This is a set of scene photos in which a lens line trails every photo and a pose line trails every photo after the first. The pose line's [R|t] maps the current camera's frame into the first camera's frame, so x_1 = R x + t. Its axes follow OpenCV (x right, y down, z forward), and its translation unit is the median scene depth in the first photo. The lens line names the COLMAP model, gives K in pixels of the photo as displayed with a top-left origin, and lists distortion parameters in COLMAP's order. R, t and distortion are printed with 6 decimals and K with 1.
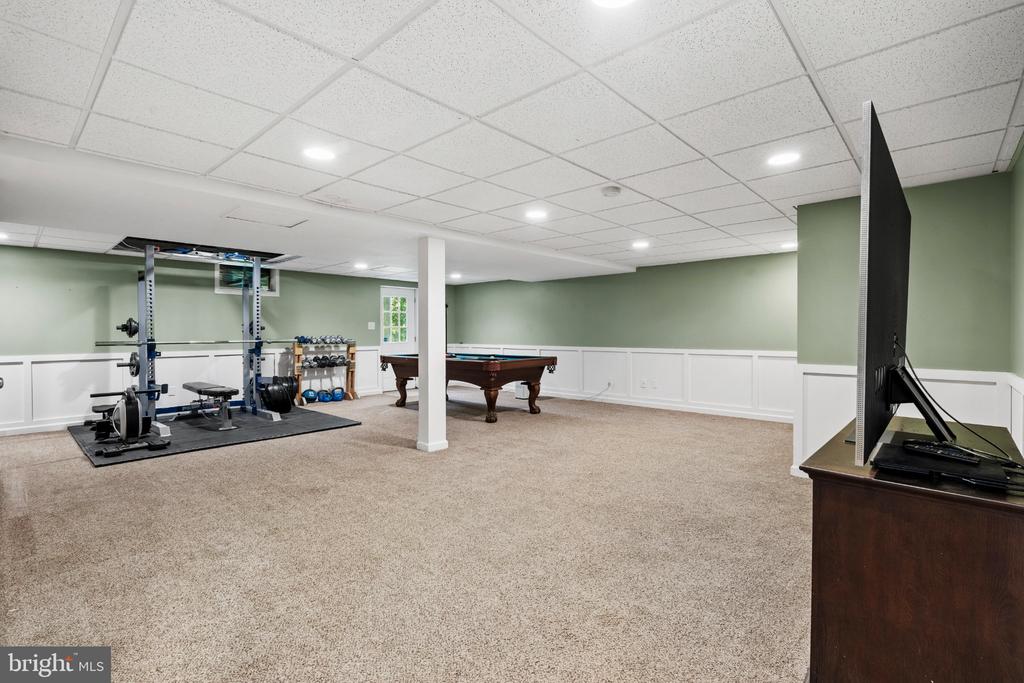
lens RADIAL K [[464.9, 0, 515.2], [0, 464.9, 338.1], [0, 0, 1]] dist [-0.004412, 0.000196]
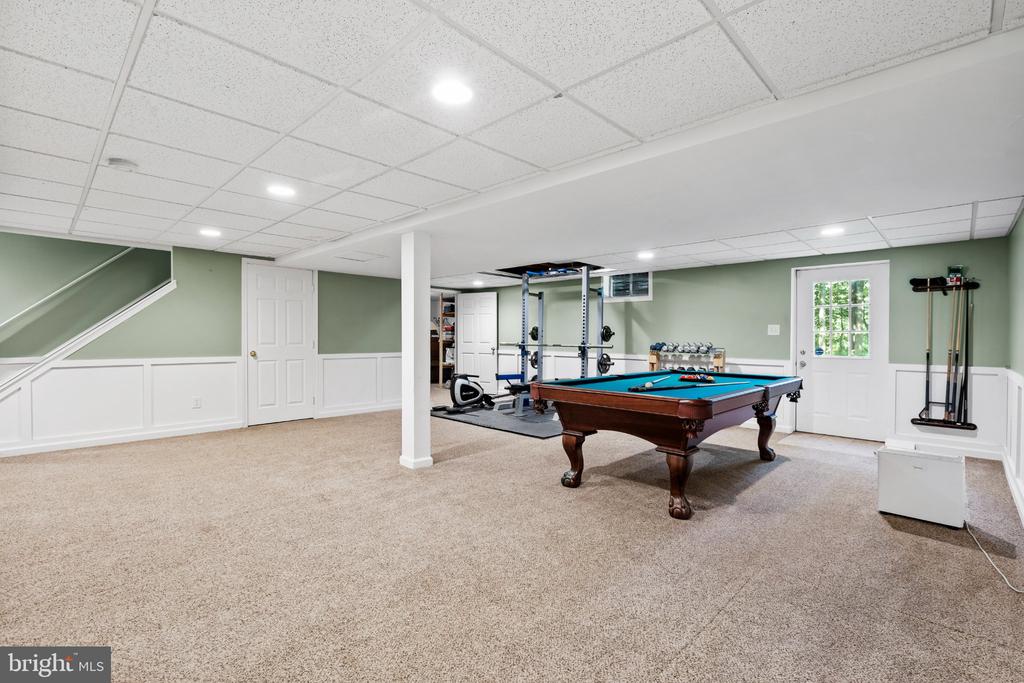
lens RADIAL K [[464.9, 0, 515.0], [0, 464.9, 342.1], [0, 0, 1]] dist [-0.004412, 0.000196]
pose [[-0.019012, 0.008927, -0.999779, 0.426868], [-0.023972, 0.999669, 0.009382, -0.006455], [0.999532, 0.024145, -0.018791, 0.710953]]
